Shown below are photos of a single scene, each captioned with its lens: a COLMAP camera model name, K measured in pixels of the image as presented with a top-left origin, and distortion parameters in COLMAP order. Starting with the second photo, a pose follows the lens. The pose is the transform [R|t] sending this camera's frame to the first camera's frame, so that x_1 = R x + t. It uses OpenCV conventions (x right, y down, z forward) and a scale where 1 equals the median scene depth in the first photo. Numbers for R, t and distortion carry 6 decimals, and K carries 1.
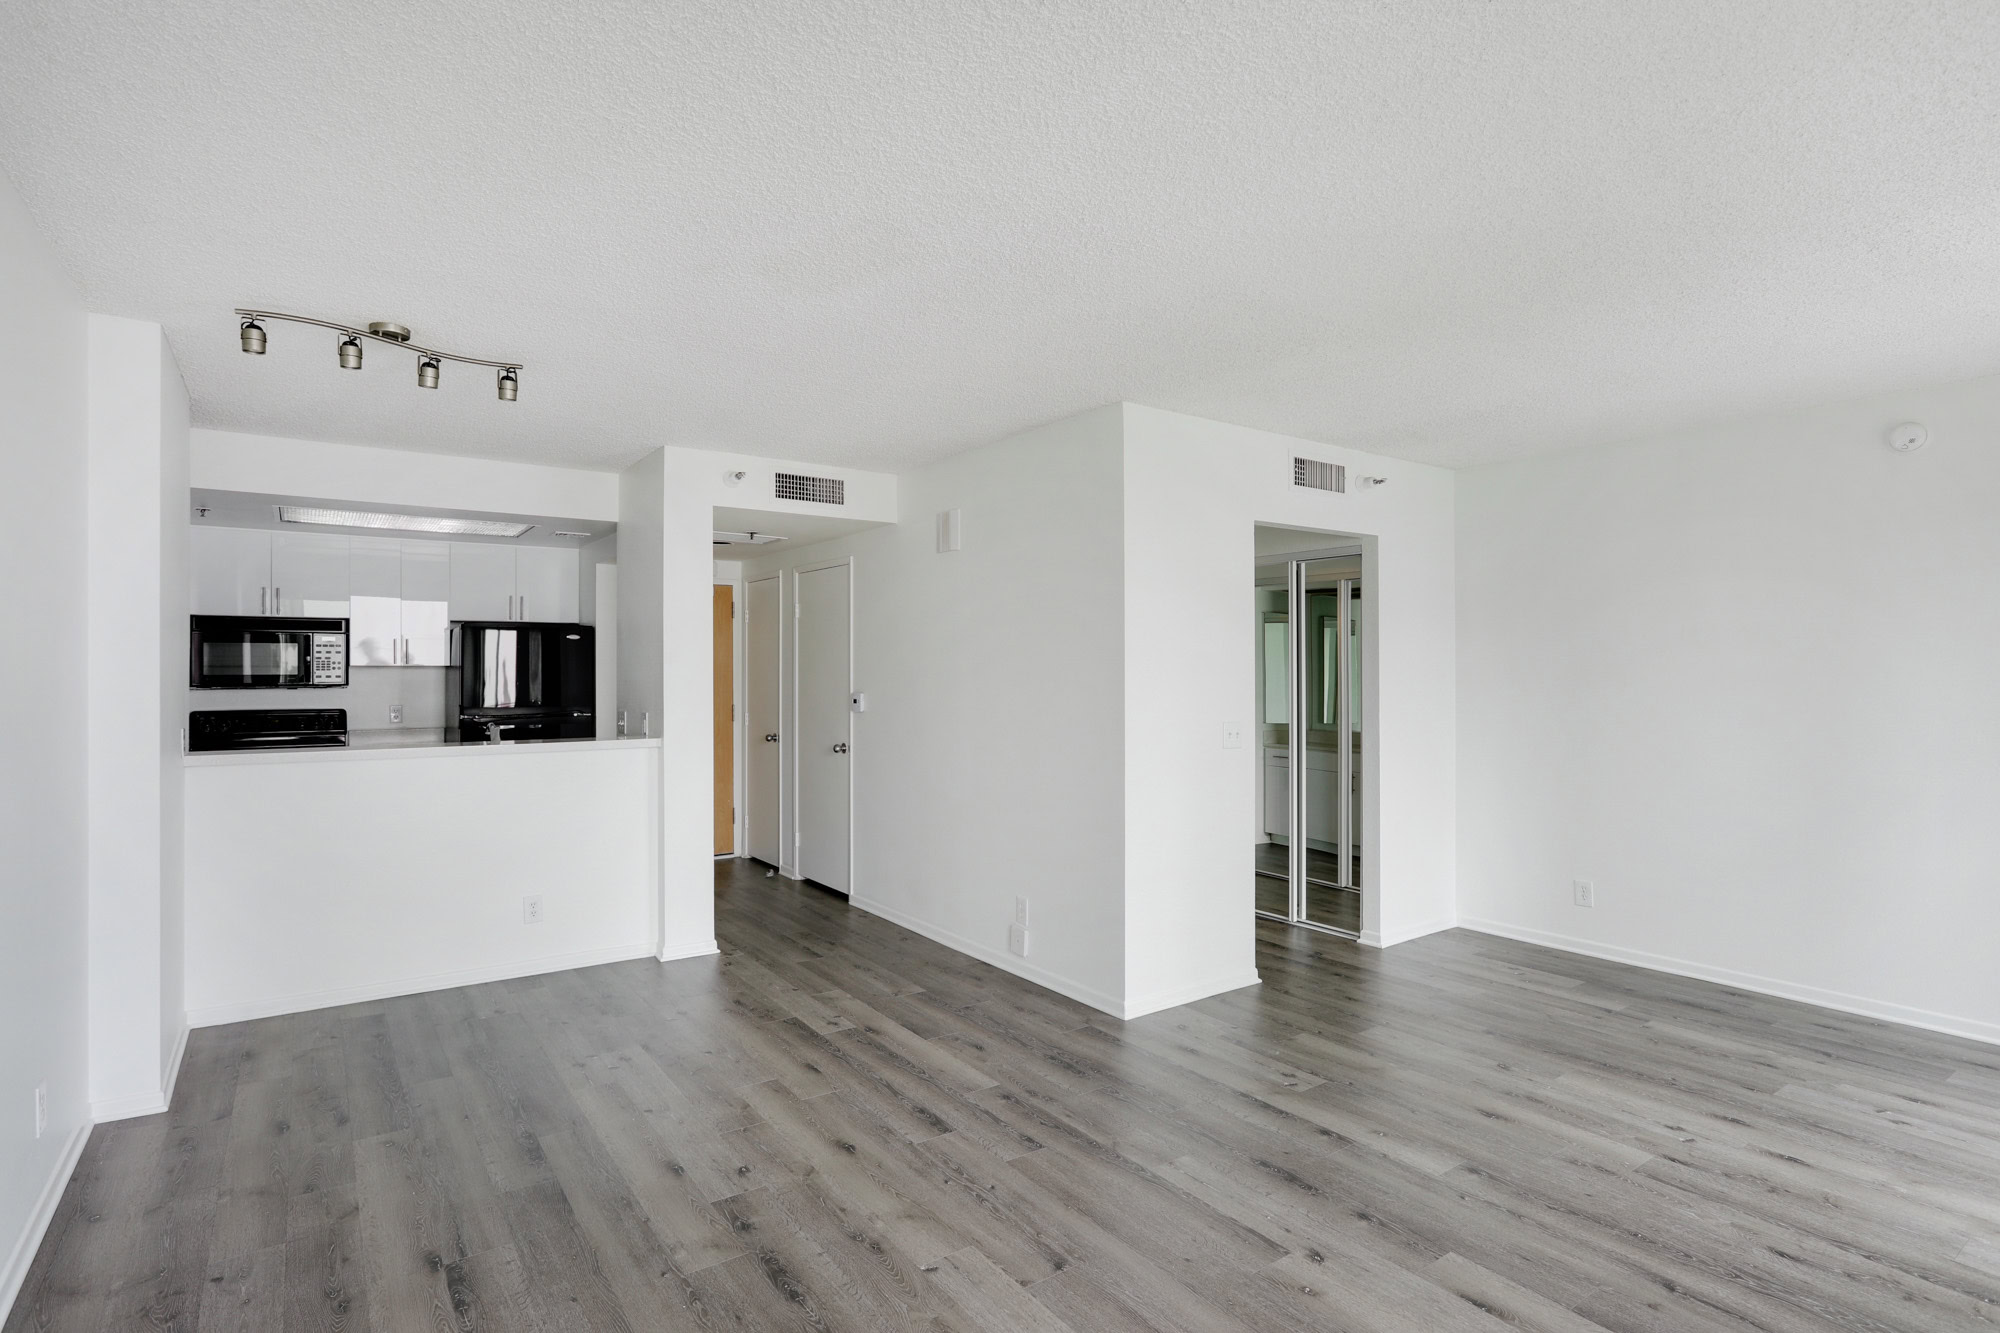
lens RADIAL K [[1021.5, 0, 1003.4], [0, 1021.5, 668.3], [0, 0, 1]] dist [0.000952, -0.000093]
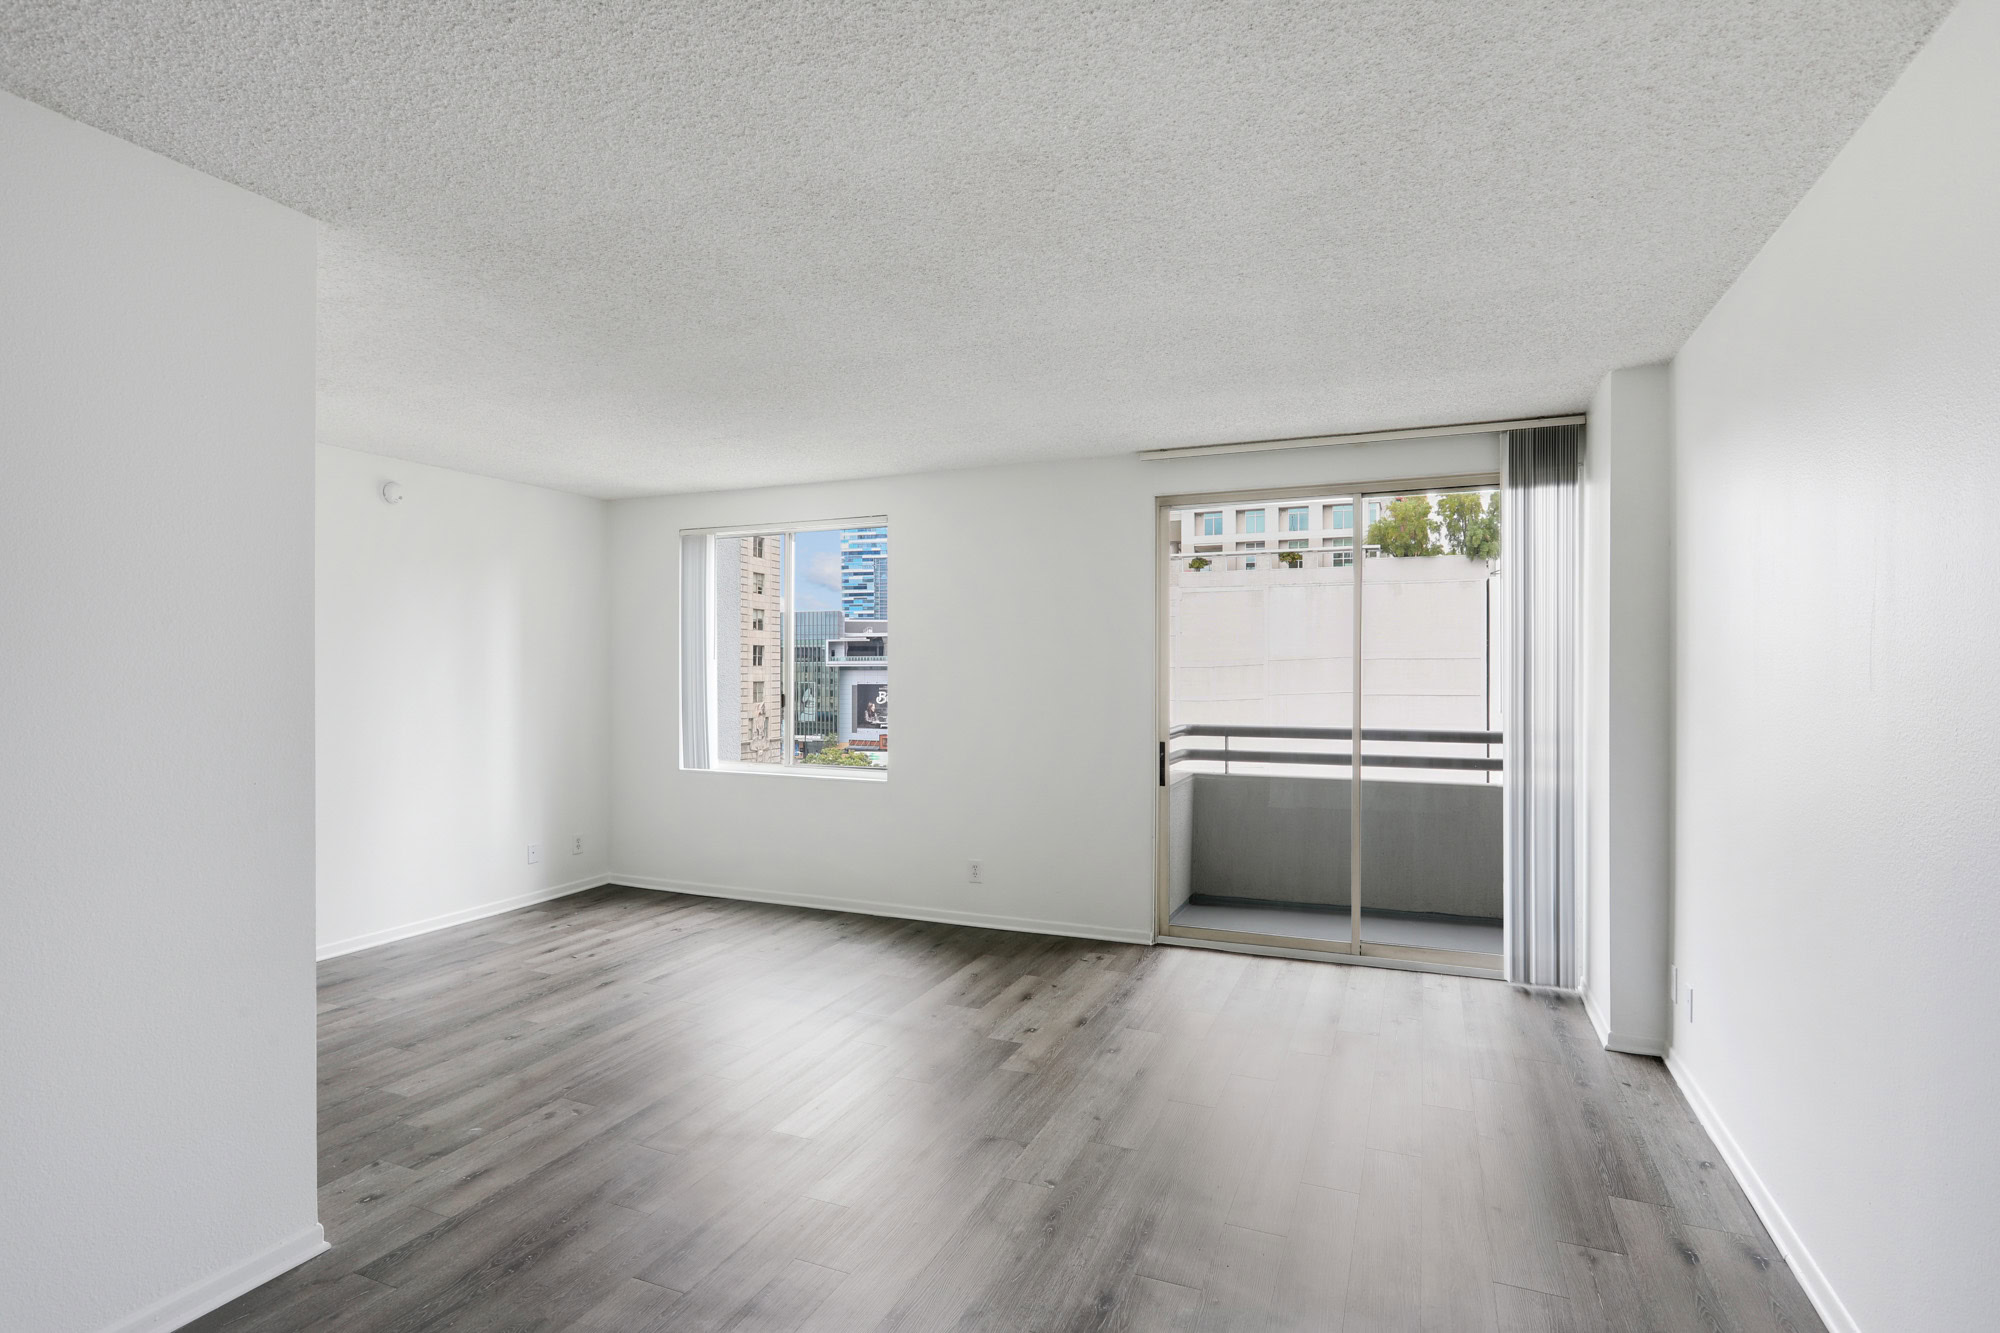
lens RADIAL K [[1021.5, 0, 997.8], [0, 1021.5, 668.6], [0, 0, 1]] dist [0.000952, -0.000093]
pose [[-0.535294, 0.003966, 0.844657, -0.695894], [-0.001628, 0.999982, -0.005727, 0.005154], [-0.844664, -0.004440, -0.535278, 1.139668]]
